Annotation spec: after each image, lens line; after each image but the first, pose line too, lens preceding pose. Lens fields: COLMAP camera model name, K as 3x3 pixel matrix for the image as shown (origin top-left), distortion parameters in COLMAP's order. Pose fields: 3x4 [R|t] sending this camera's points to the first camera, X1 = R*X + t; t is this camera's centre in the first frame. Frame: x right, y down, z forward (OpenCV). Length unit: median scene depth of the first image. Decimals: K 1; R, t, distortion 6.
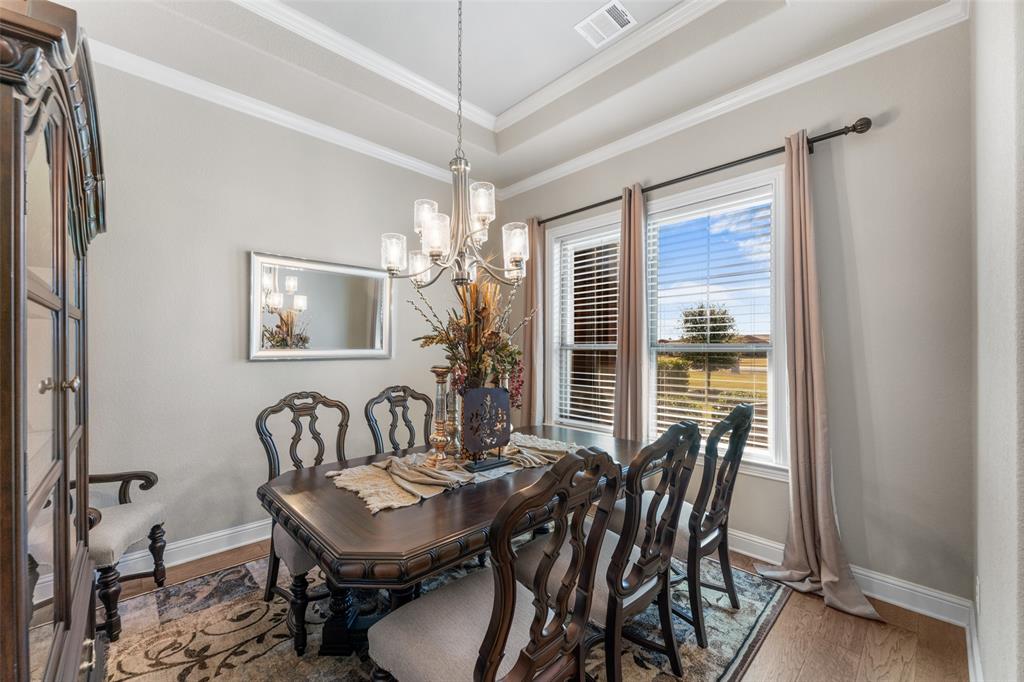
lens RADIAL K [[398.9, 0, 503.3], [0, 398.9, 347.0], [0, 0, 1]] dist [-0.006384, -0.000033]
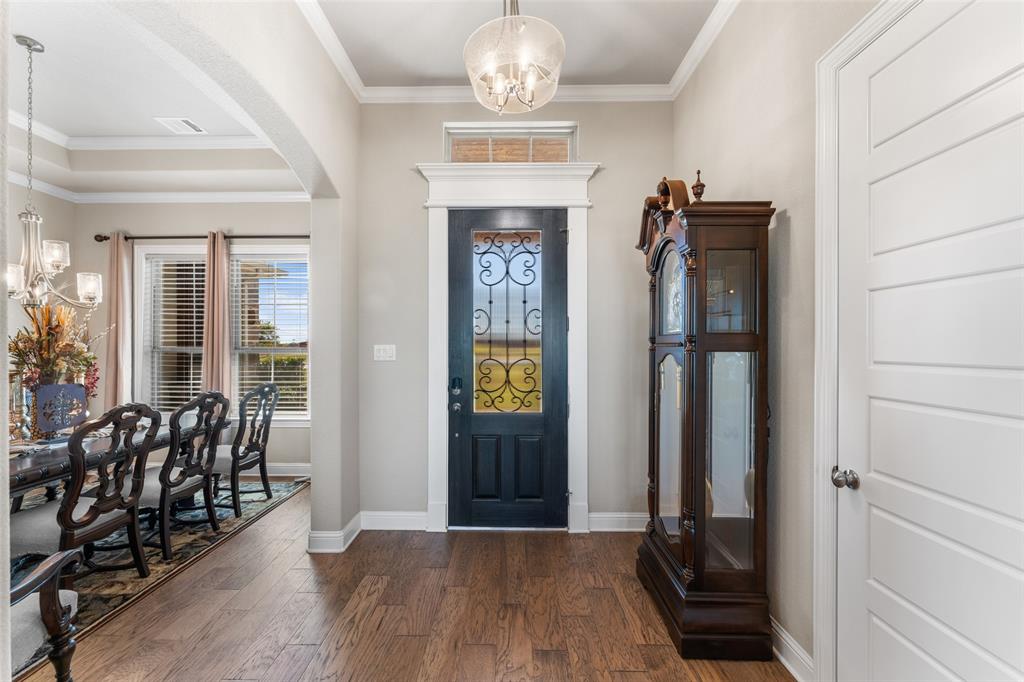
lens RADIAL K [[398.9, 0, 503.3], [0, 398.9, 347.0], [0, 0, 1]] dist [-0.006384, -0.000033]
pose [[0.687057, -0.004322, 0.726591, 0.015503], [-0.002979, 0.999957, 0.008765, -0.040269], [-0.726597, -0.008187, 0.687015, -1.013641]]
